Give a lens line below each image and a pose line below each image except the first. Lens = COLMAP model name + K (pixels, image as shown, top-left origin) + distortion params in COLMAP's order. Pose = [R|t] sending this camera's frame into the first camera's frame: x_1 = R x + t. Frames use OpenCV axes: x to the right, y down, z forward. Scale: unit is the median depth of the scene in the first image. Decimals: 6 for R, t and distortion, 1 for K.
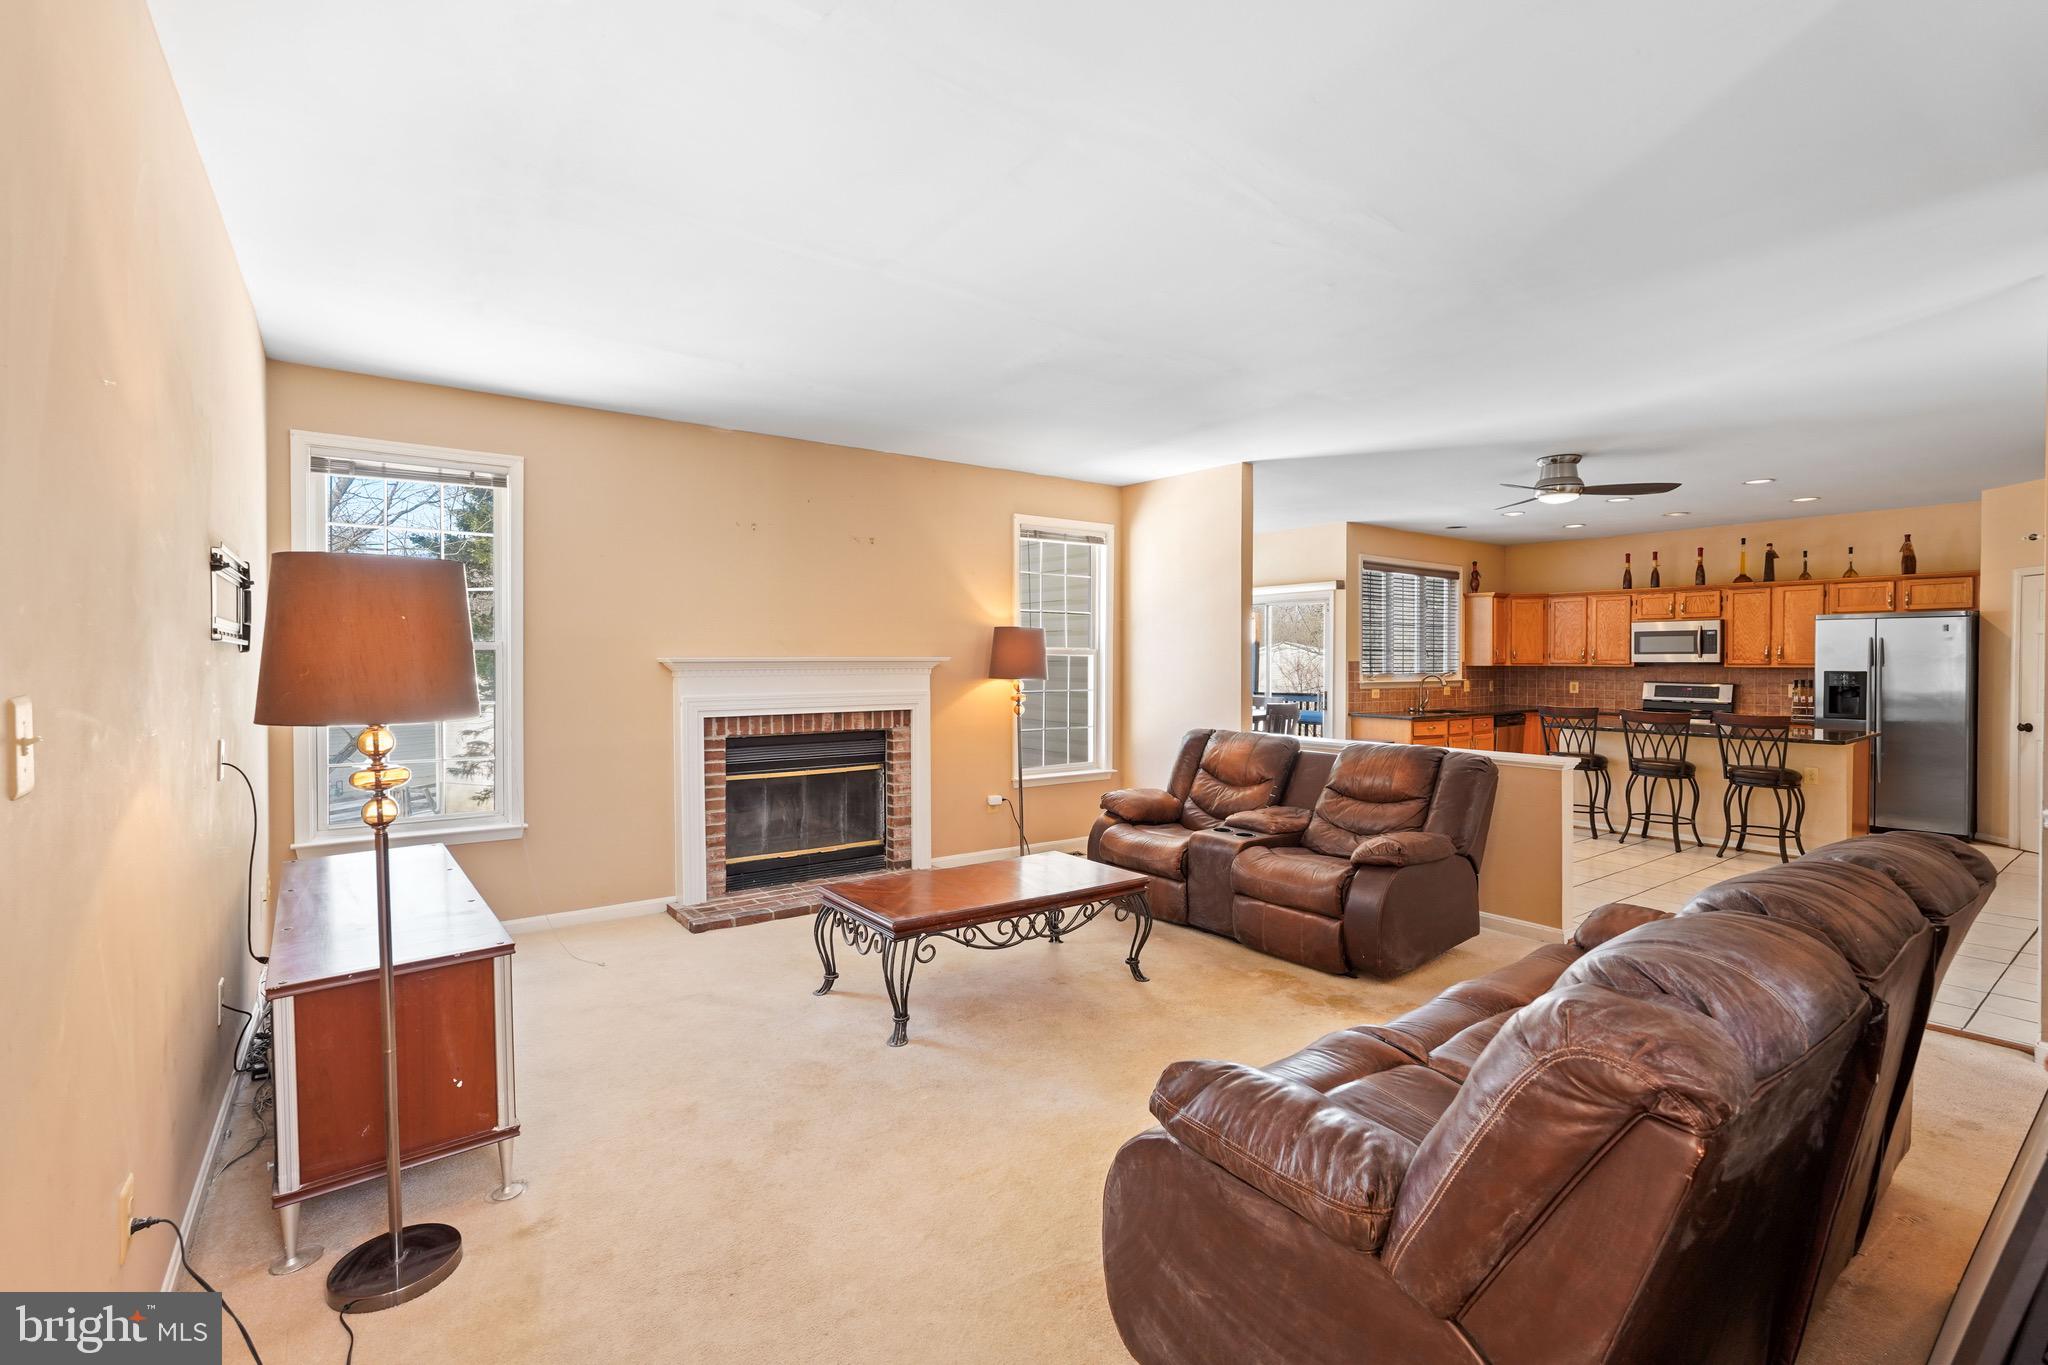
lens RADIAL K [[911.6, 0, 1023.6], [0, 911.6, 675.7], [0, 0, 1]] dist [-0.016118, 0.008424]
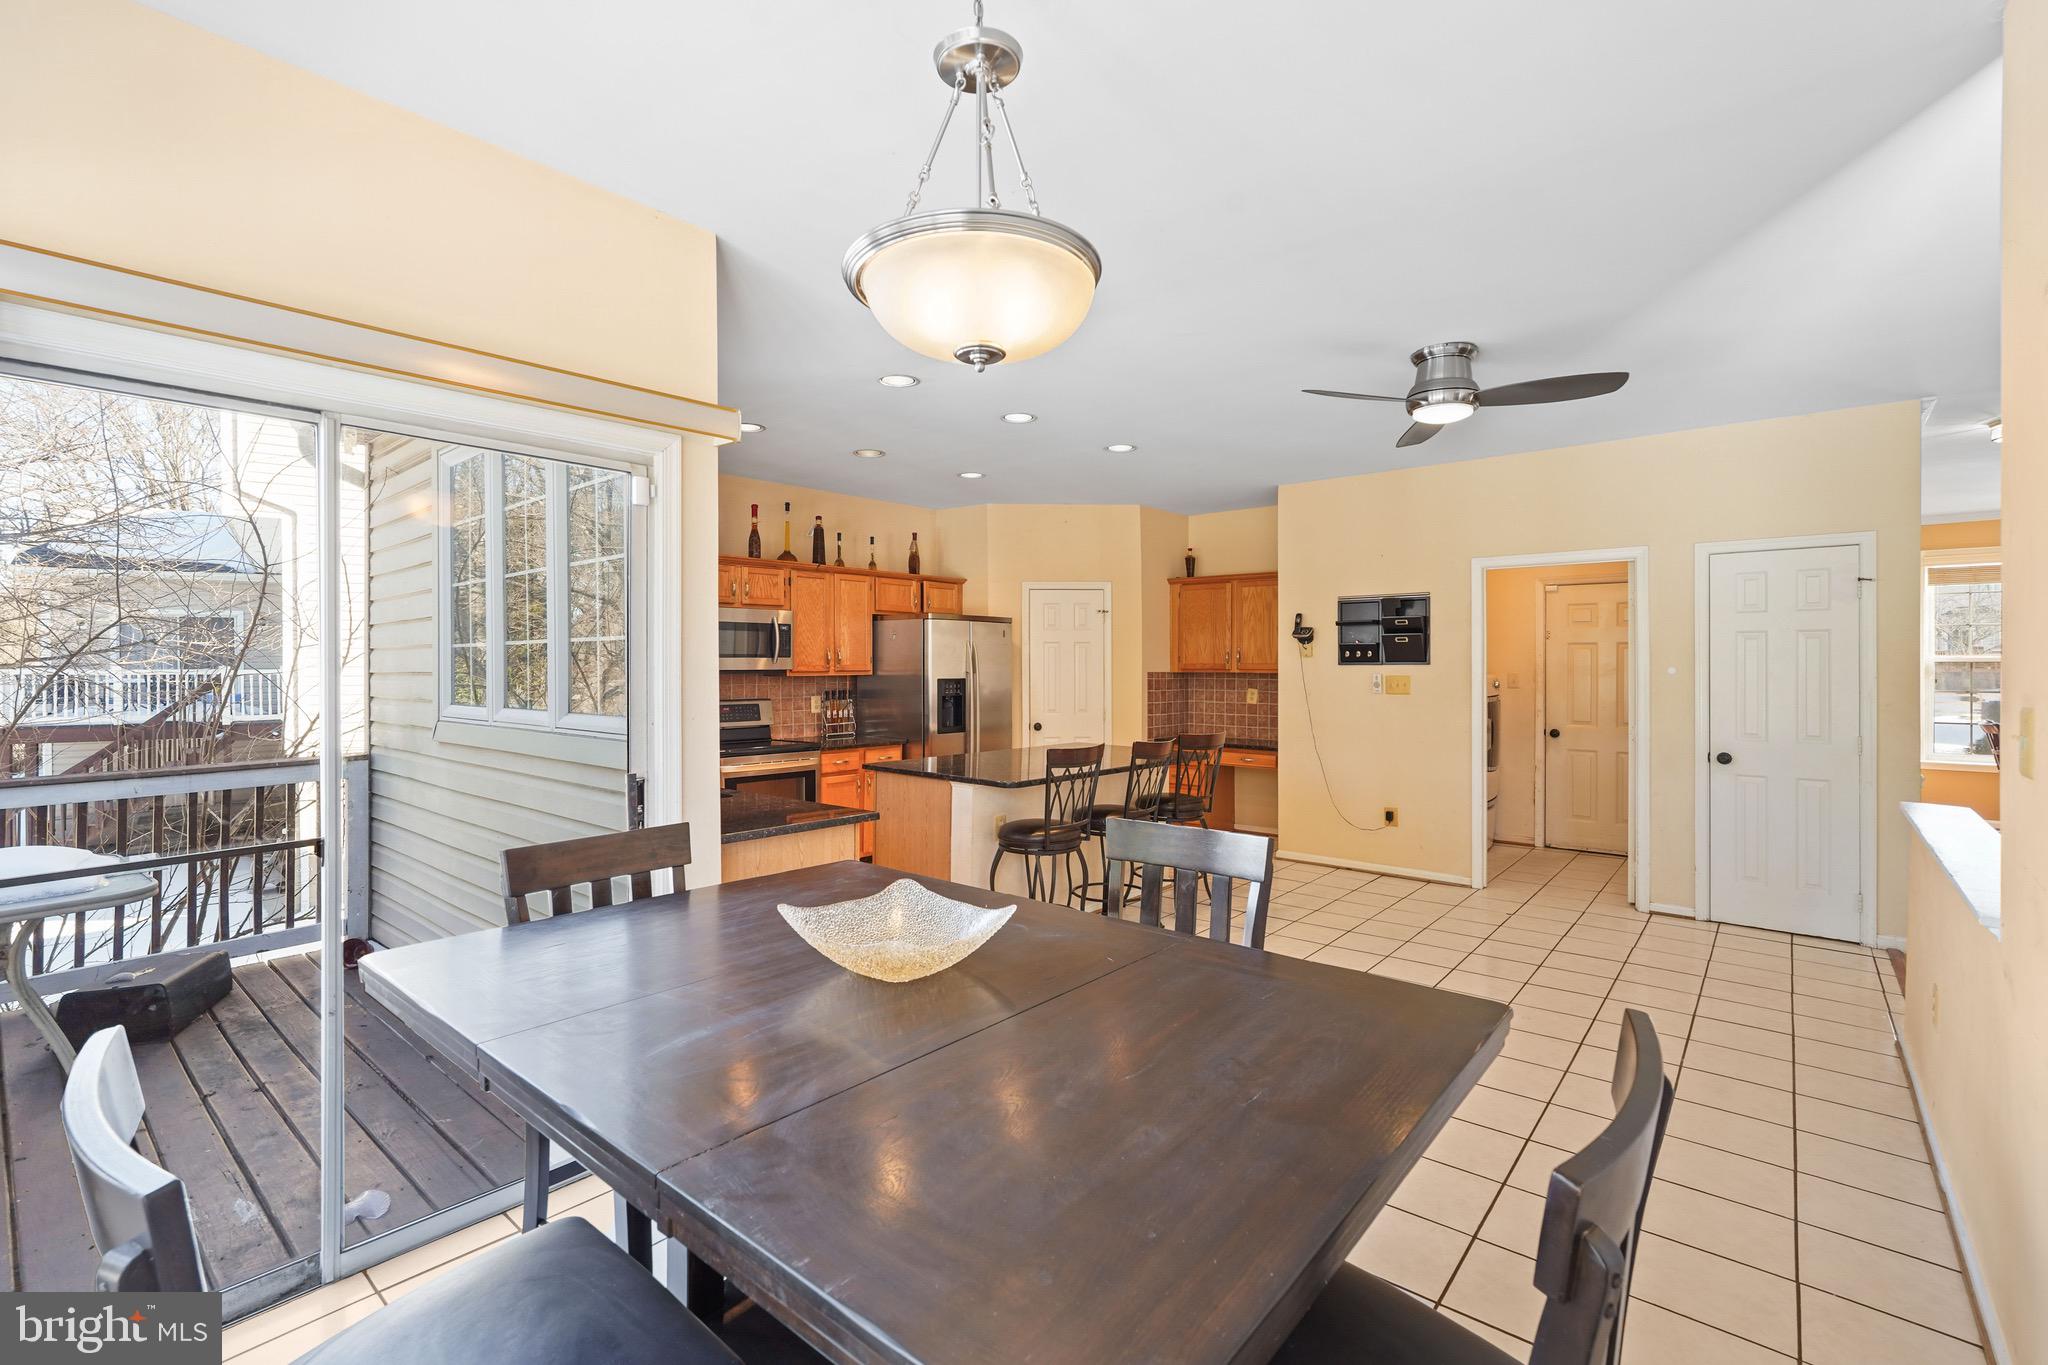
lens RADIAL K [[911.6, 0, 1011.4], [0, 911.6, 670.4], [0, 0, 1]] dist [-0.016118, 0.008424]
pose [[-0.219845, -0.009707, 0.975486, 0.027729], [0.017418, 0.999752, 0.013874, -0.024870], [-0.975379, 0.020042, -0.219622, 1.155968]]
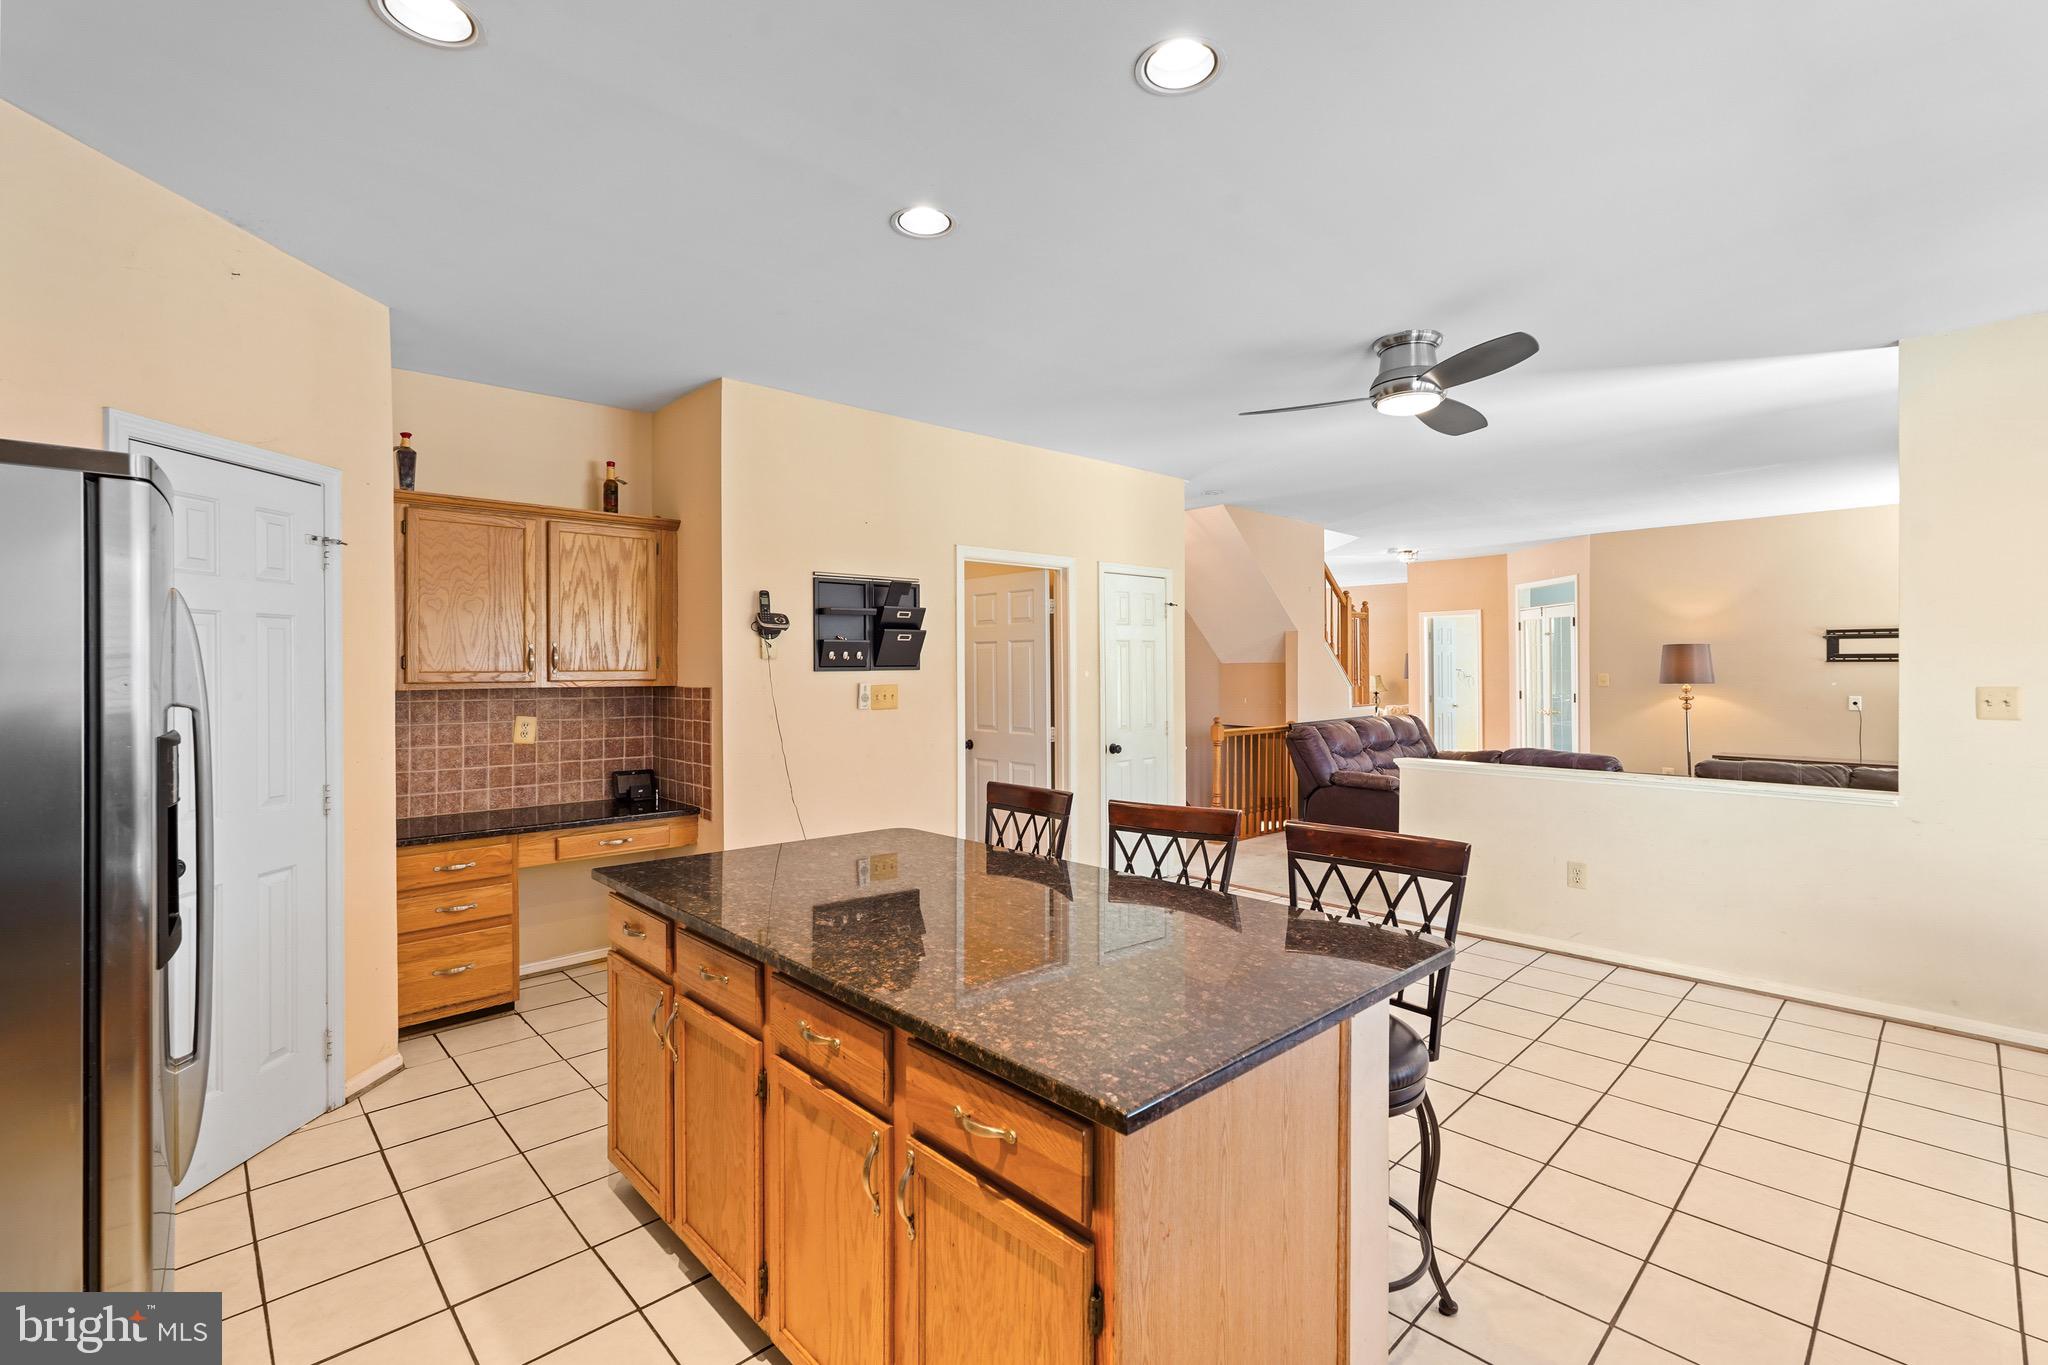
lens RADIAL K [[911.6, 0, 1030.3], [0, 911.6, 675.4], [0, 0, 1]] dist [-0.016118, 0.008424]
pose [[-0.993000, 0.004777, -0.118015, 0.729757], [0.002027, 0.999724, 0.023407, -0.023436], [0.118094, 0.023004, -0.992736, 1.266881]]
